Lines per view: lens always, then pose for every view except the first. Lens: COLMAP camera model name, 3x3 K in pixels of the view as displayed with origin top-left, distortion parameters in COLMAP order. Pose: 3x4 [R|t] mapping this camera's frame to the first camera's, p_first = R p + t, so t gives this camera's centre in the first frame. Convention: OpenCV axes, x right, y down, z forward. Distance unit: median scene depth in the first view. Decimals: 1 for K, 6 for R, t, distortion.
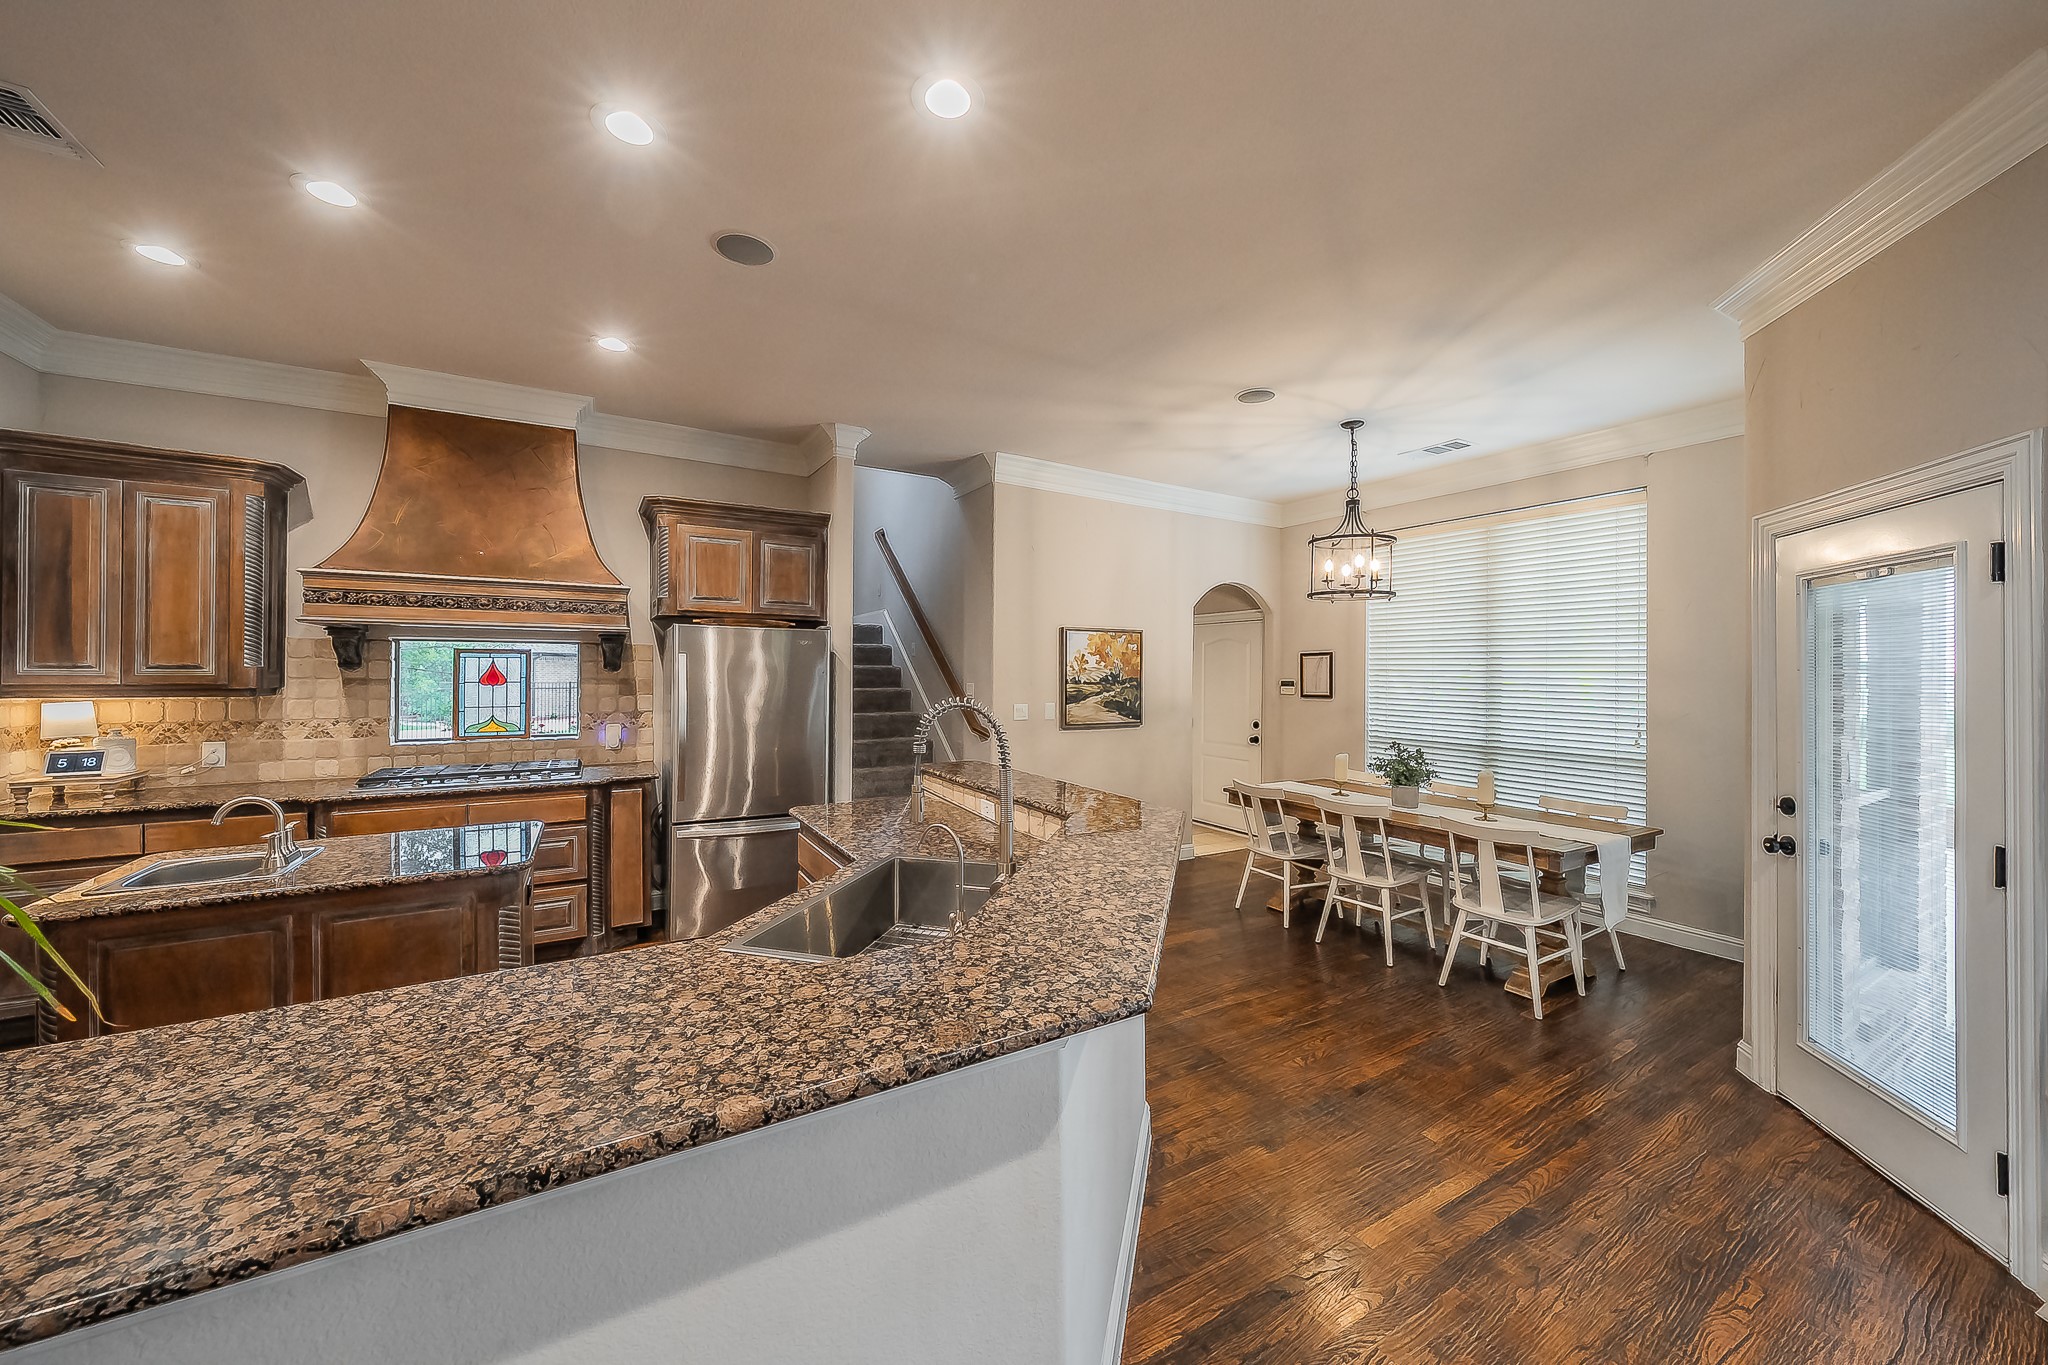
lens RADIAL K [[748.1, 0, 1012.0], [0, 748.1, 675.0], [0, 0, 1]] dist [-0.003560, 0.000743]
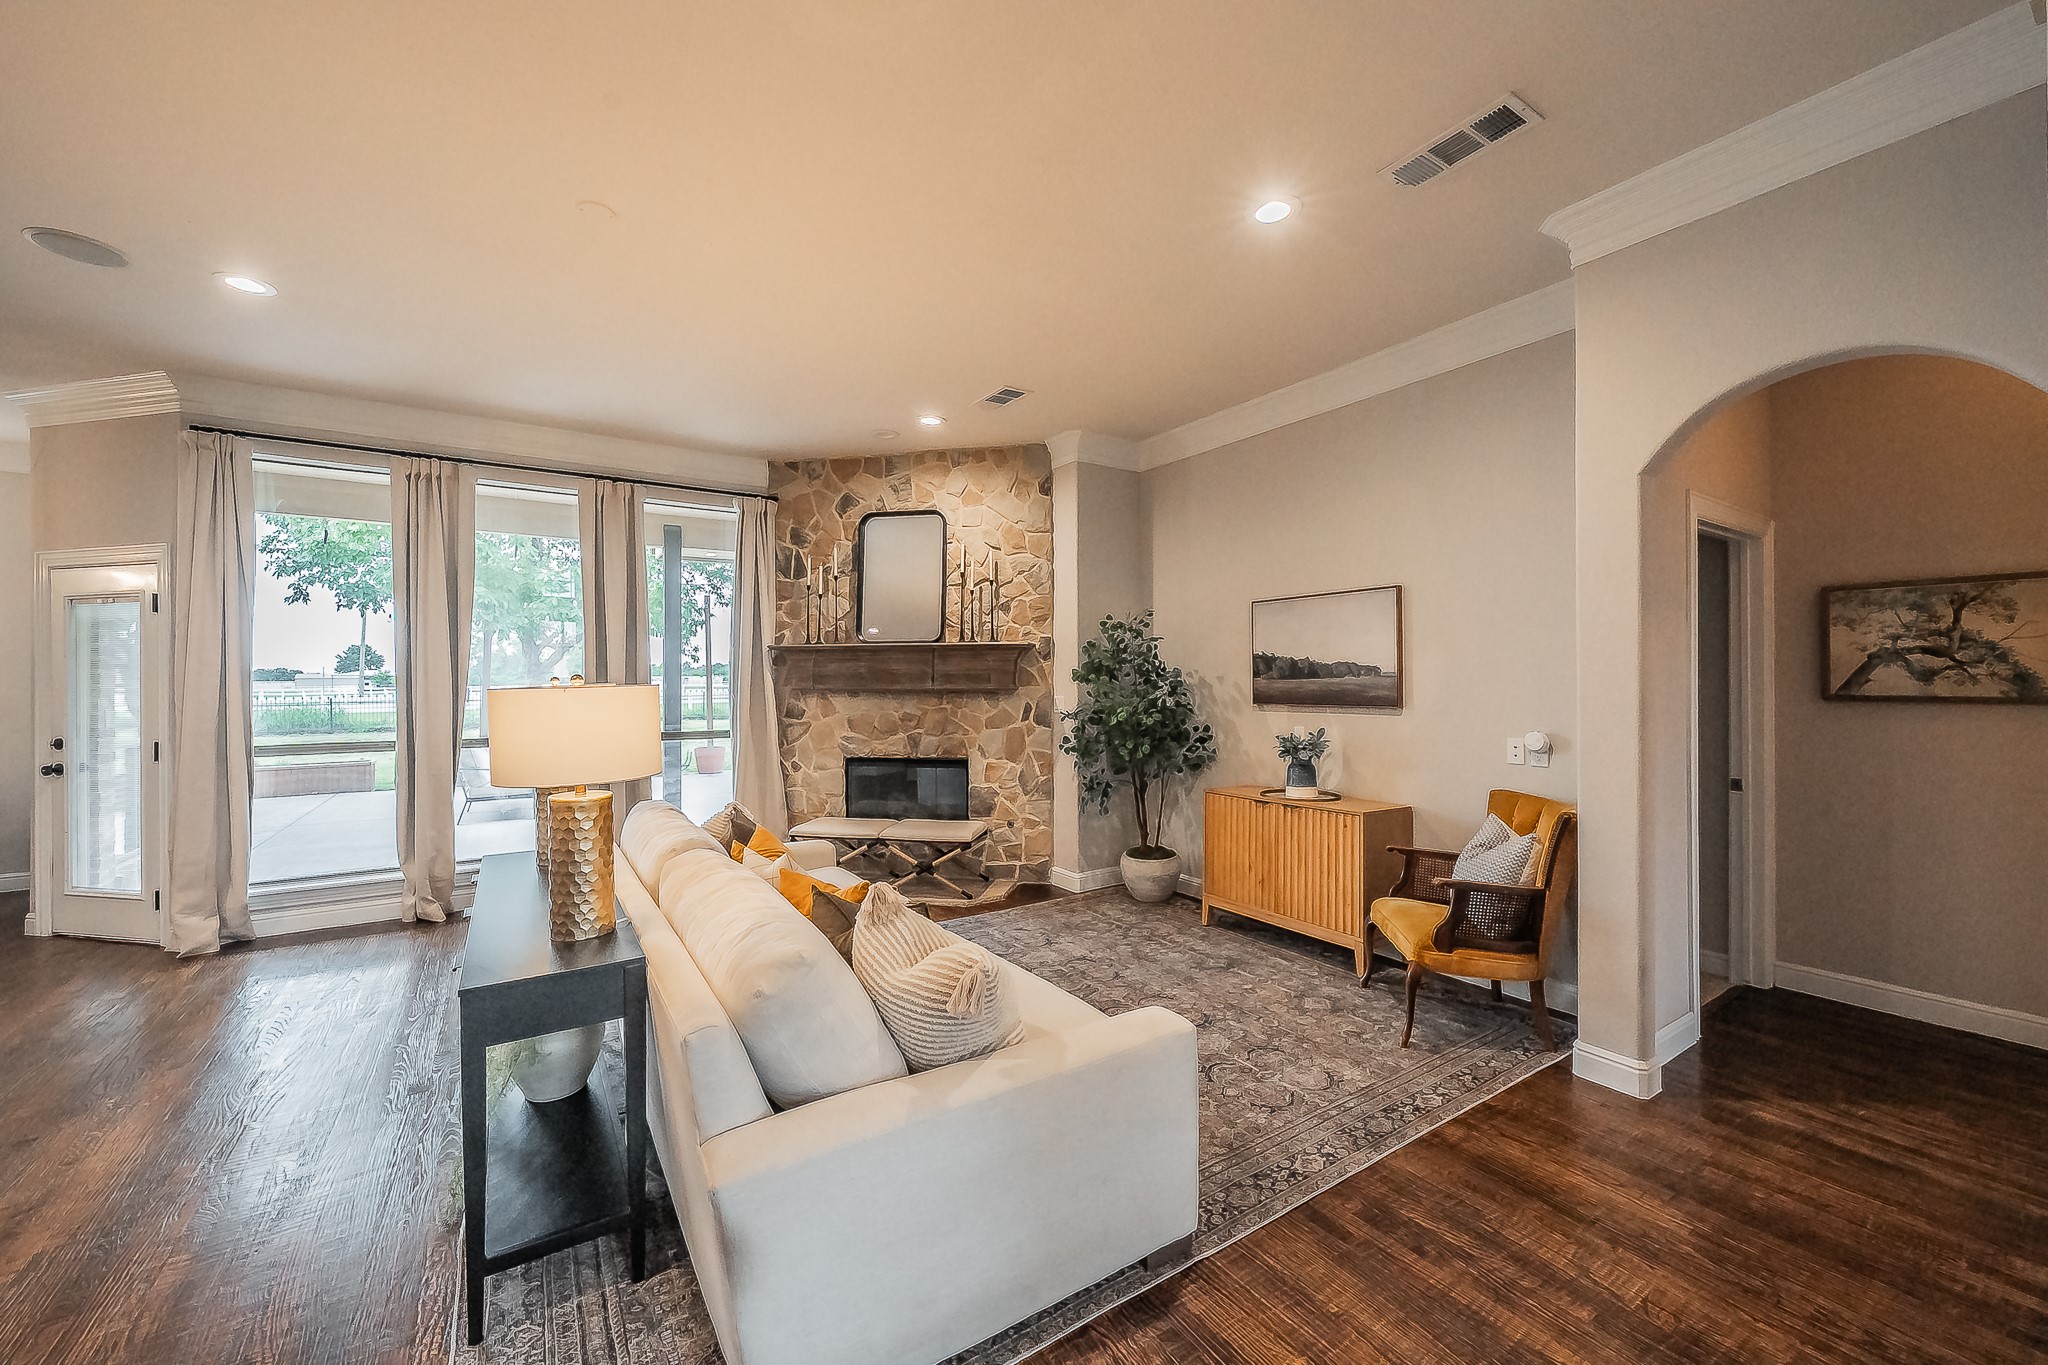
lens RADIAL K [[796.9, 0, 1022.1], [0, 796.9, 680.7], [0, 0, 1]] dist [-0.002378, 0.001346]
pose [[-0.062533, -0.004148, 0.998034, -0.396000], [0.004184, 0.999981, 0.004418, 0.024173], [-0.998034, 0.004452, -0.062514, -0.481284]]
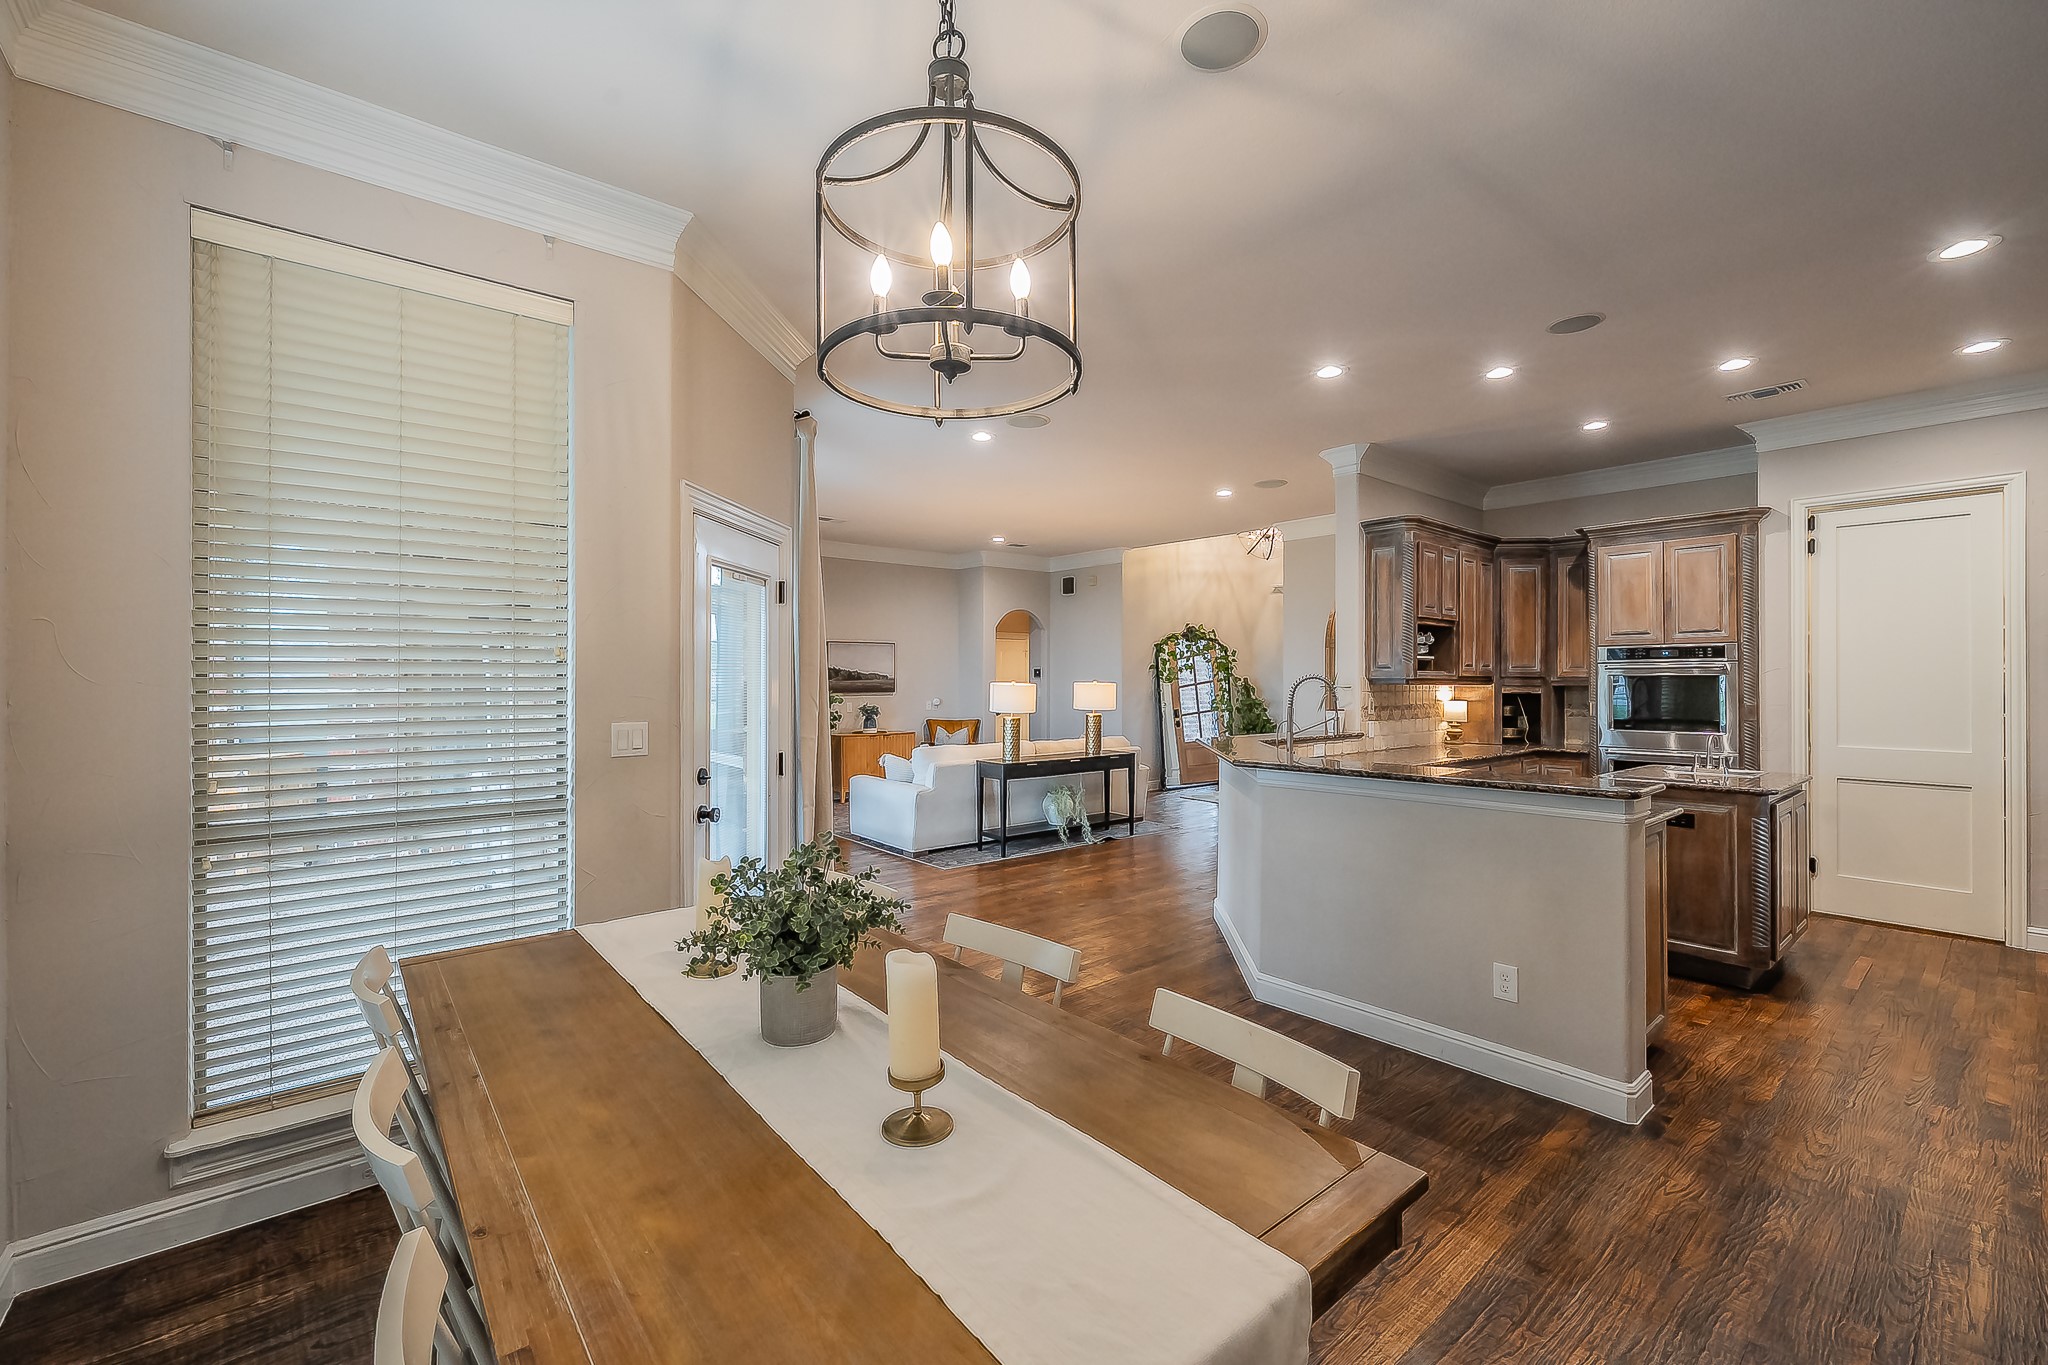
lens RADIAL K [[847.5, 0, 1012.1], [0, 847.5, 673.6], [0, 0, 1]] dist [-0.001063, 0.000380]
pose [[-0.982920, -0.007367, -0.183888, 0.463269], [-0.006566, 0.999966, -0.004963, 0.018705], [0.183918, -0.003671, -0.982935, 1.207409]]
